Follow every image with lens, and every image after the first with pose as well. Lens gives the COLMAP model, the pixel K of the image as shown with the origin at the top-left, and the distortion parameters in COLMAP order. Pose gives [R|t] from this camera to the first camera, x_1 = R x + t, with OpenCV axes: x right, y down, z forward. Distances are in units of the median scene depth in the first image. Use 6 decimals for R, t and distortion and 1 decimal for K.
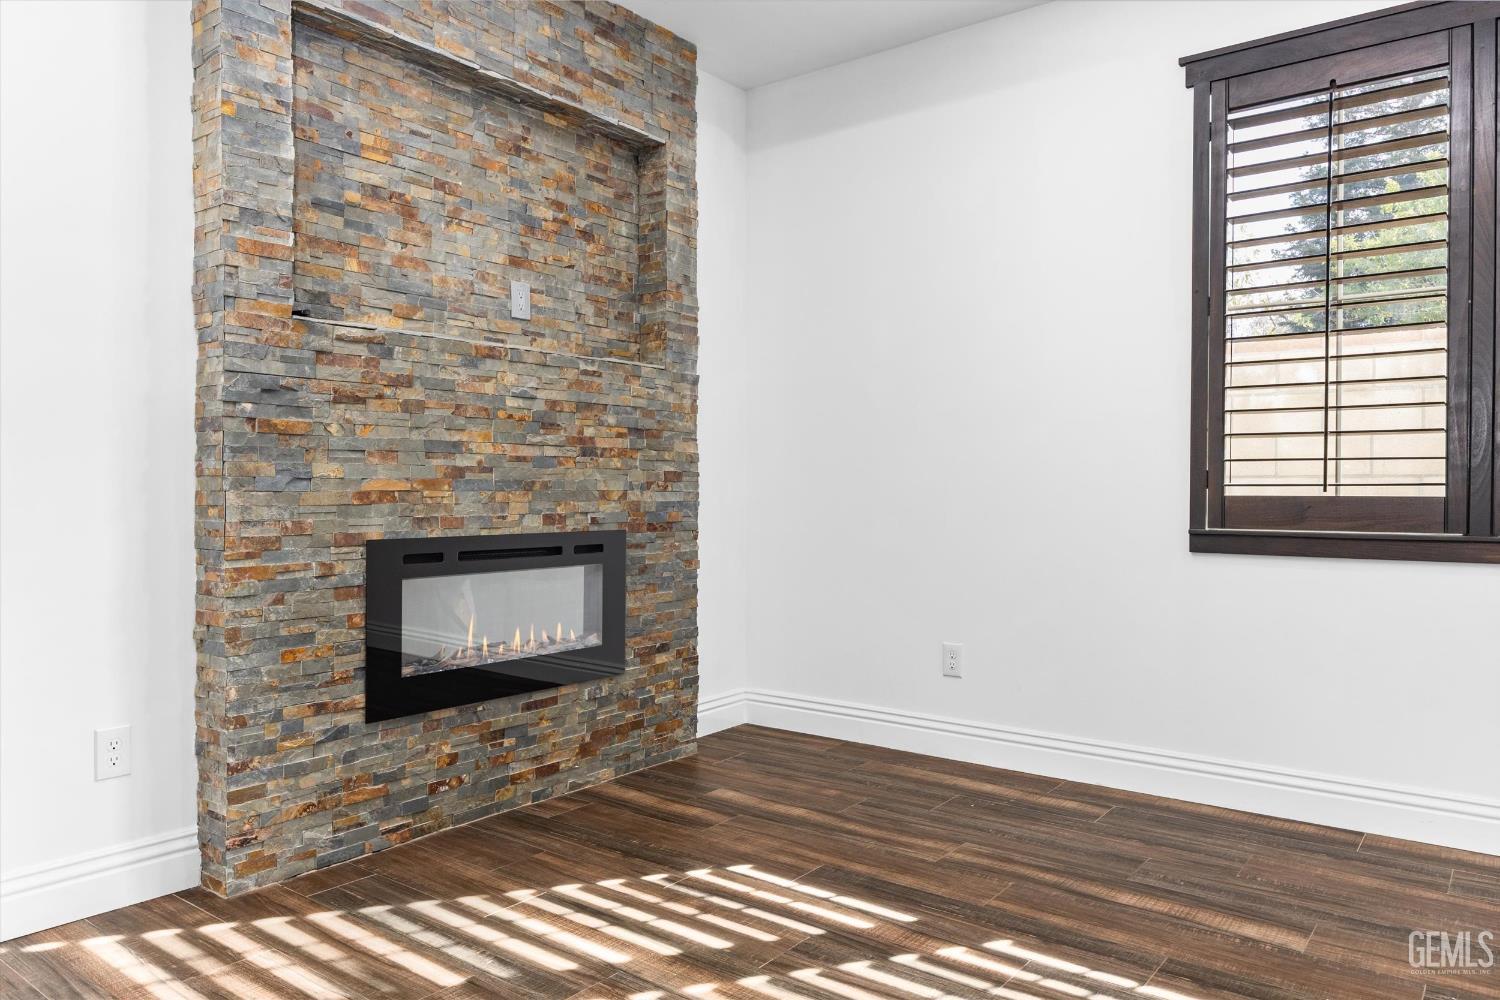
lens RADIAL K [[1031.5, 0, 749.2], [0, 1031.5, 497.0], [0, 0, 1]] dist [0.001638, 0.005272]
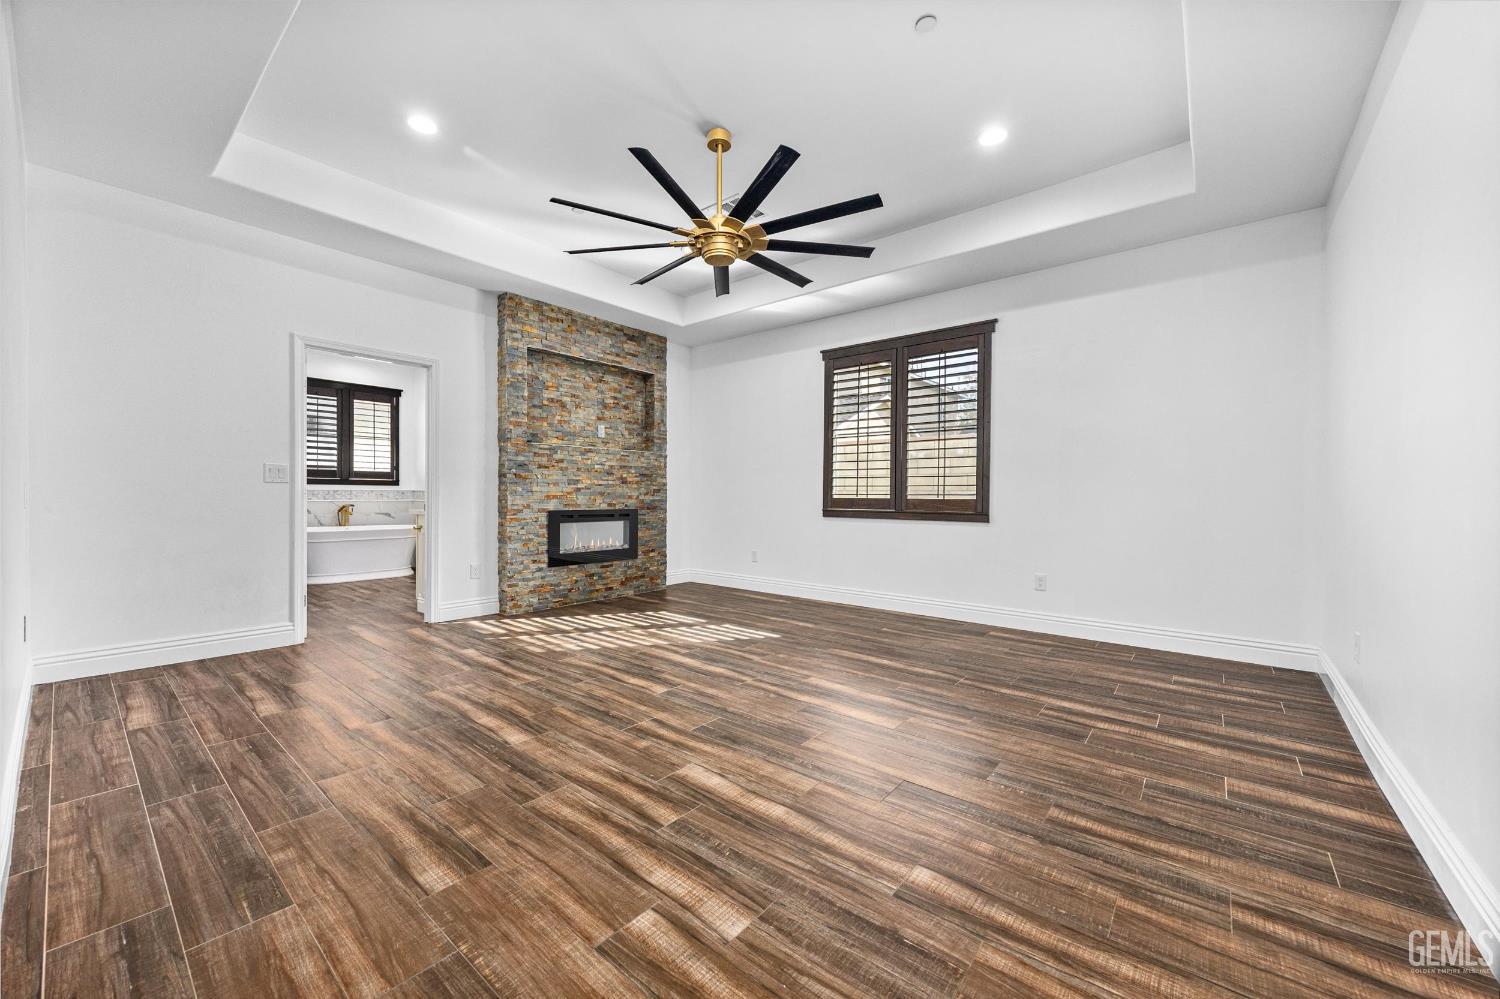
lens RADIAL K [[567.1, 0, 745.5], [0, 567.1, 498.3], [0, 0, 1]] dist [-0.002512, -0.000170]
pose [[0.999302, 0.003727, -0.037167, 0.283691], [-0.003766, 0.999992, -0.000978, 0.002562], [0.037163, 0.001117, 0.999309, -0.685695]]
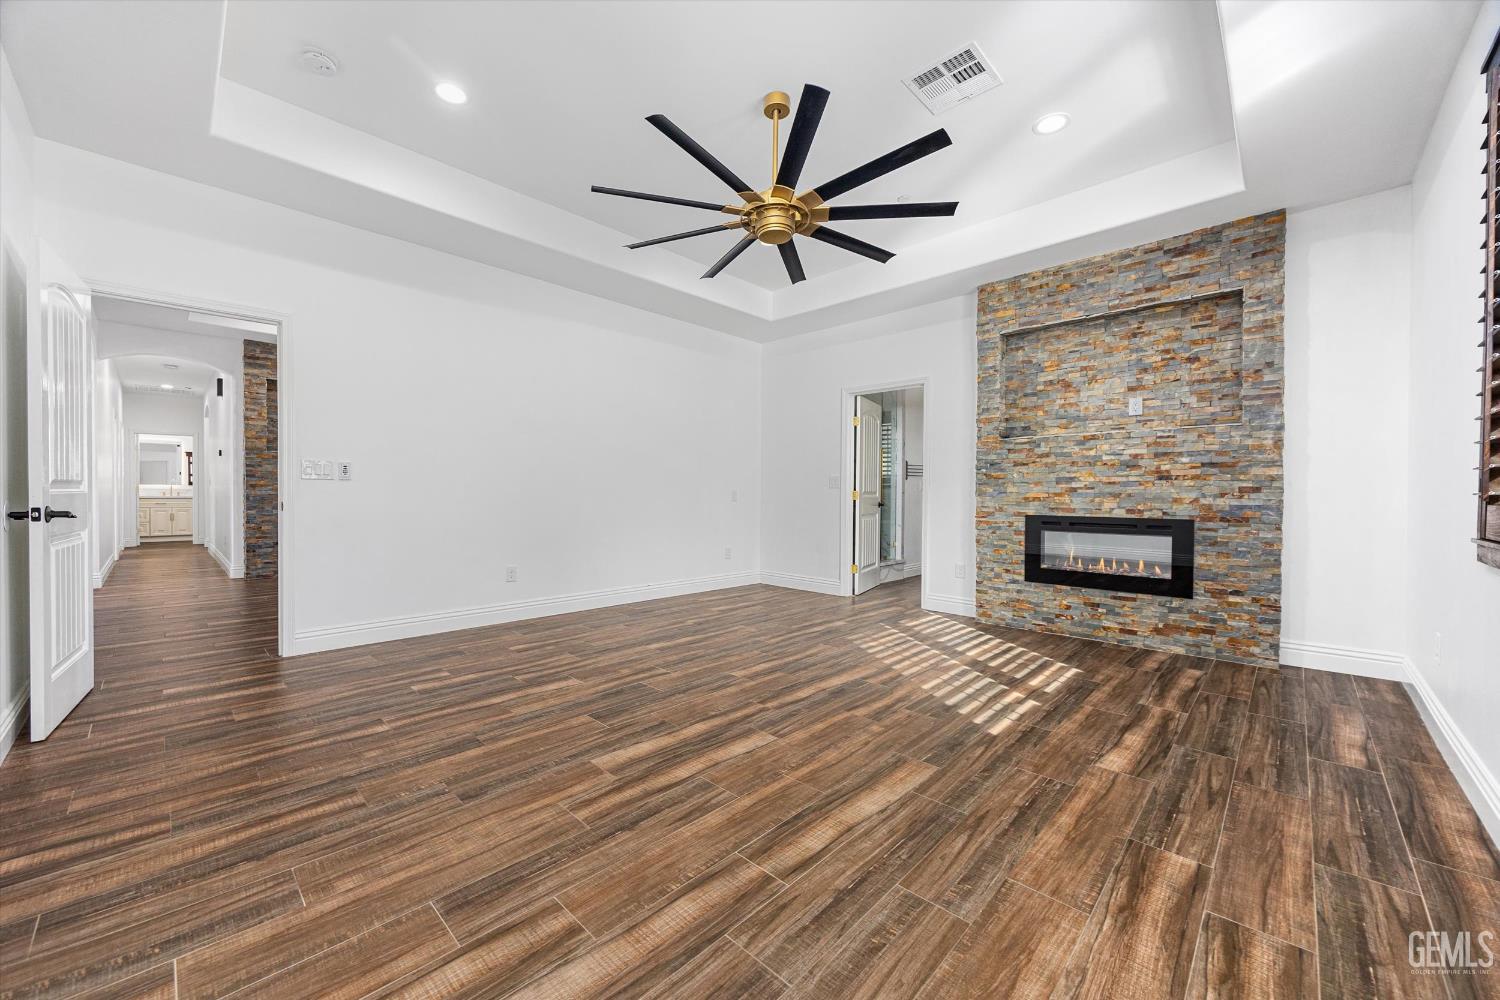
lens RADIAL K [[567.1, 0, 736.1], [0, 567.1, 498.5], [0, 0, 1]] dist [-0.002512, -0.000170]
pose [[-0.123589, 0.002341, -0.992331, 1.126378], [-0.014501, 0.999886, 0.004165, 0.002783], [0.992227, 0.014904, -0.123541, 0.381200]]
